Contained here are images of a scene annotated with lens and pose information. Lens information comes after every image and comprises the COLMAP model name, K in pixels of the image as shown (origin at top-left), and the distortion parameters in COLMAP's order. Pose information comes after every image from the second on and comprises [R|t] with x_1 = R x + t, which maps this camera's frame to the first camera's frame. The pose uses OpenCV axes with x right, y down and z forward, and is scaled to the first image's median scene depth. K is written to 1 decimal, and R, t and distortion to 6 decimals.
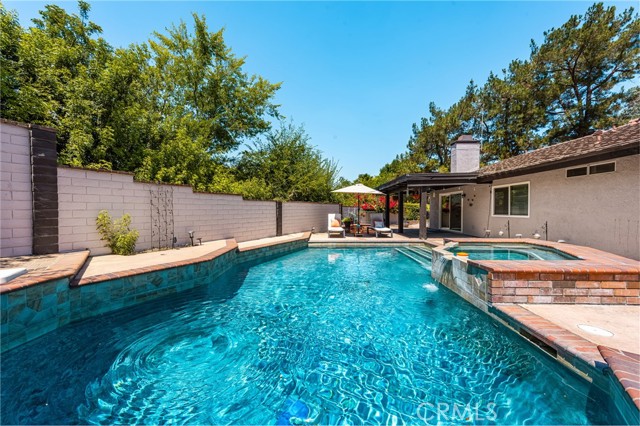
lens RADIAL K [[250.2, 0, 327.5], [0, 250.2, 210.7], [0, 0, 1]] dist [0.013638, 0.000089]
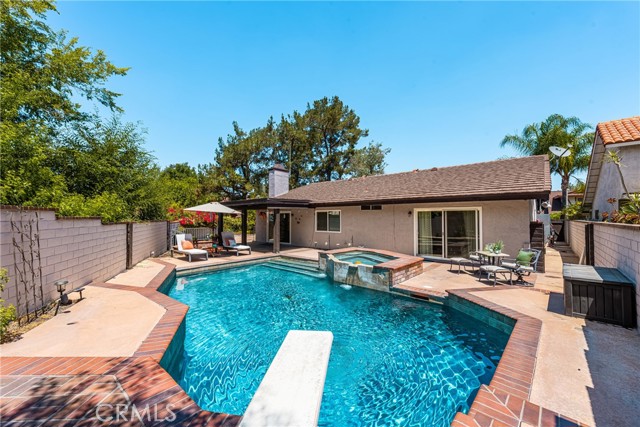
lens RADIAL K [[250.2, 0, 327.5], [0, 250.2, 211.2], [0, 0, 1]] dist [0.013638, 0.000089]
pose [[0.648113, 0.025557, 0.761116, -0.391631], [-0.002993, 0.999514, -0.031013, -0.051039], [-0.761539, 0.017823, 0.647874, 0.037198]]
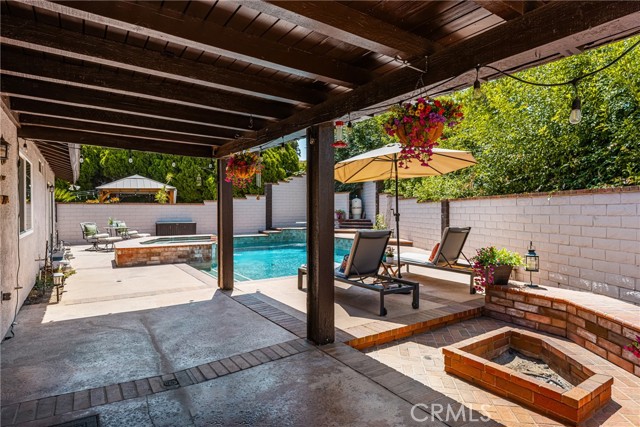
lens RADIAL K [[356.4, 0, 320.0], [0, 356.4, 213.5], [0, 0, 1]] dist [0.004931, 0.001740]
pose [[-0.822334, 0.006969, -0.568963, 0.599103], [-0.002672, 0.999867, 0.016108, -0.019567], [0.568999, 0.014767, -0.822206, 1.578599]]
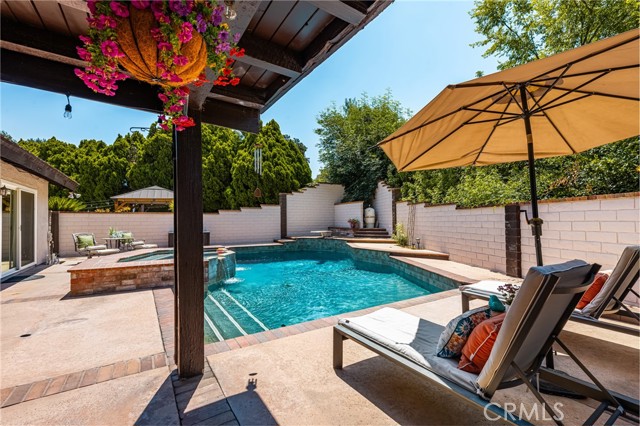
lens RADIAL K [[281.9, 0, 320.0], [0, 281.9, 213.0], [0, 0, 1]] dist [0.001590, 0.000118]
pose [[-0.832964, -0.011082, -0.553216, 0.431385], [0.000309, 0.999790, -0.020494, -0.010682], [0.553327, -0.017242, -0.832785, 1.260933]]
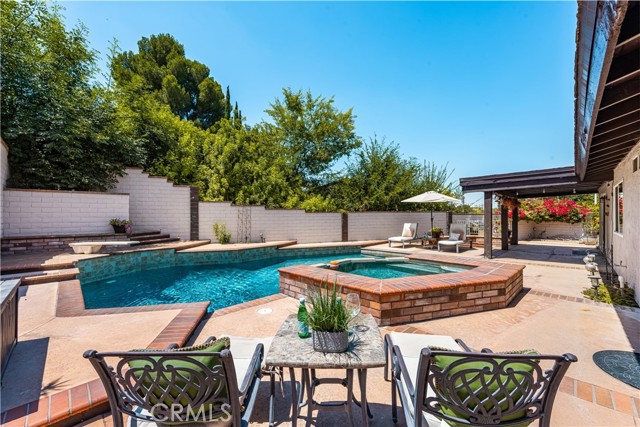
lens RADIAL K [[260.2, 0, 320.0], [0, 260.2, 213.5], [0, 0, 1]] dist [0.022327, -0.000031]
pose [[0.725666, -0.007264, -0.688008, 0.571879], [0.000517, 0.999950, -0.010013, -0.020533], [0.688047, 0.006910, 0.725634, 0.026904]]
